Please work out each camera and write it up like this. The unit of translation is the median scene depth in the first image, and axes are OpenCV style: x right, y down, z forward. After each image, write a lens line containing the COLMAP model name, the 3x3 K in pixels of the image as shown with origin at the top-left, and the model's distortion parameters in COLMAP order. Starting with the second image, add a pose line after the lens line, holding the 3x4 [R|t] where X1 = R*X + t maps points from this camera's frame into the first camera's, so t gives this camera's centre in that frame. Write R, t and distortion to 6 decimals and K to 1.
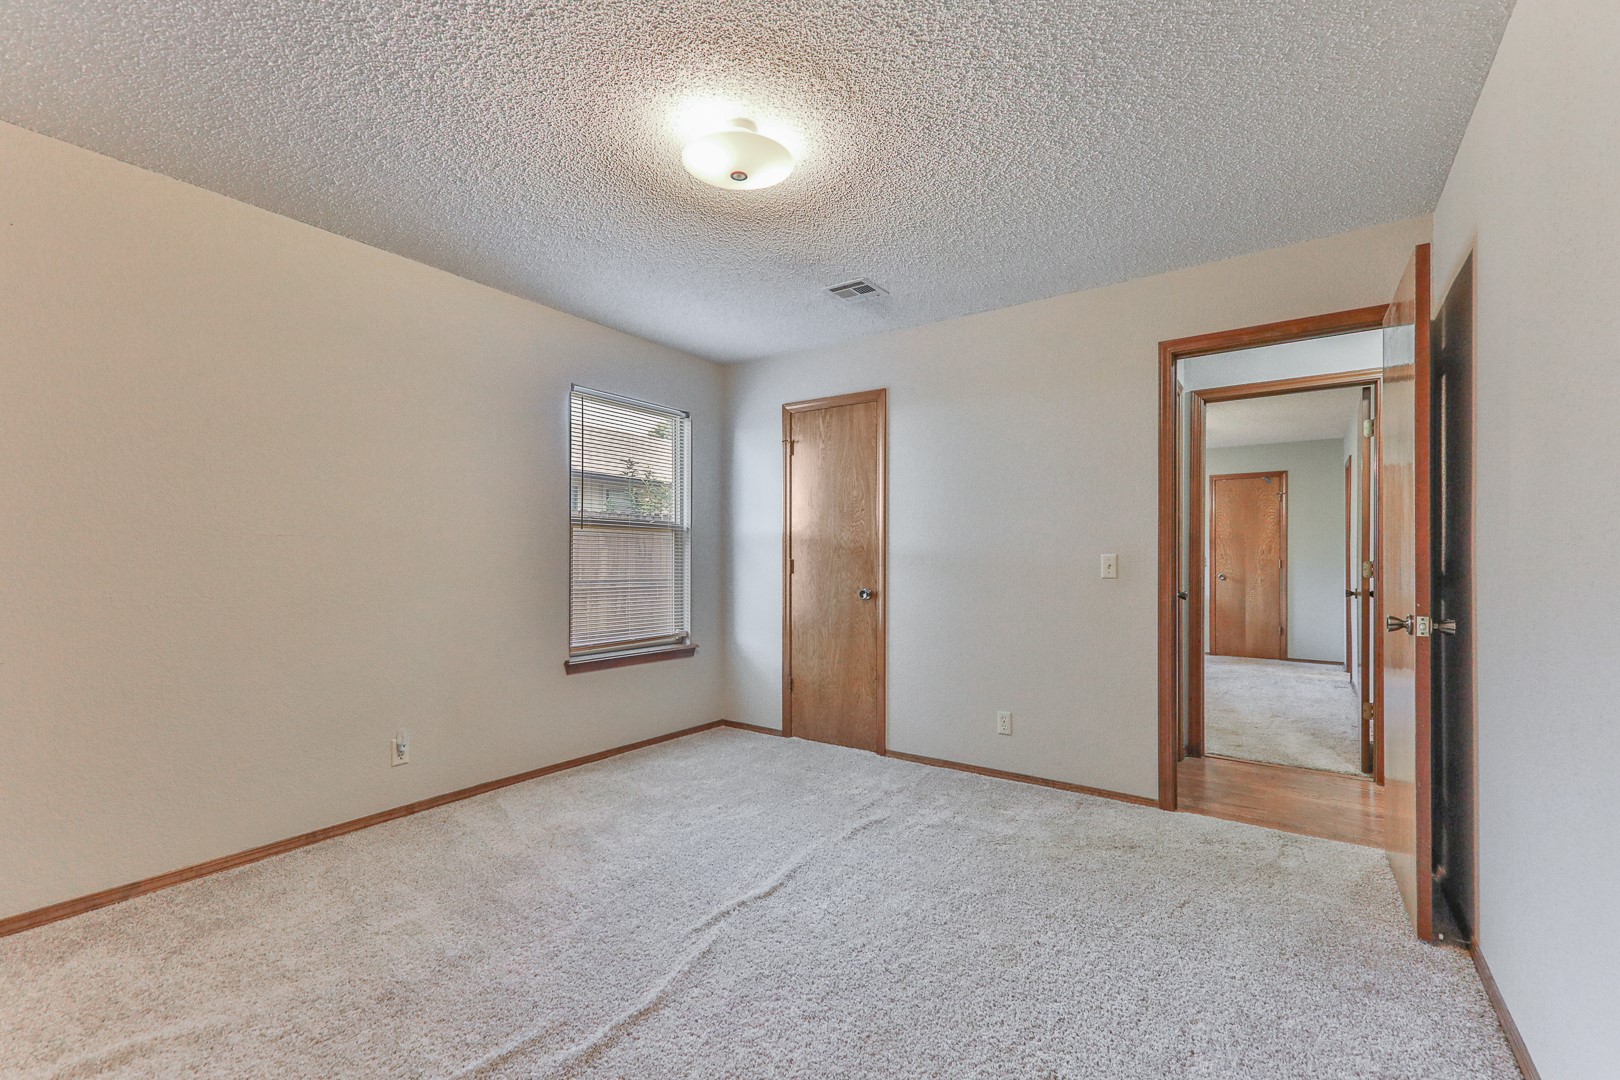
lens RADIAL K [[673.9, 0, 810.1], [0, 673.9, 554.3], [0, 0, 1]] dist [0.014269, -0.000185]
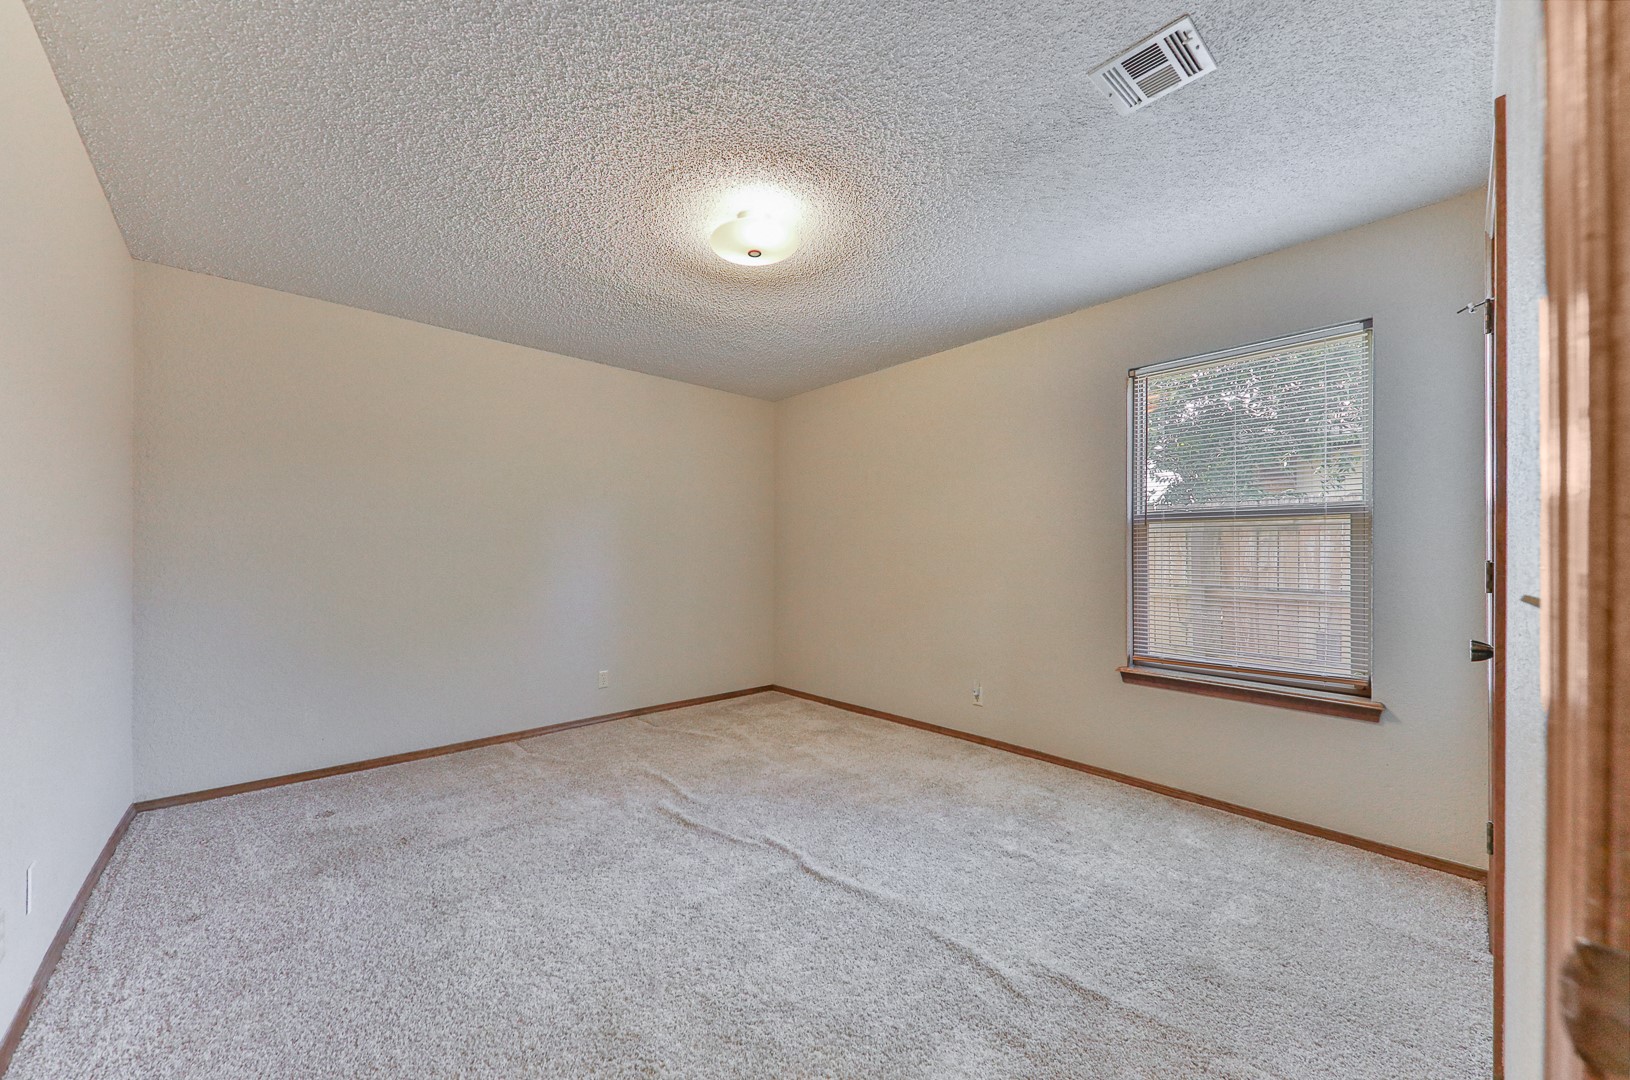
lens RADIAL K [[608.0, 0, 816.6], [0, 608.0, 555.9], [0, 0, 1]] dist [0.018939, -0.008722]
pose [[-0.198728, 0.000627, -0.980054, 0.838246], [-0.000272, 1.000000, 0.000695, 0.007140], [0.980055, 0.000405, -0.198728, 1.145538]]
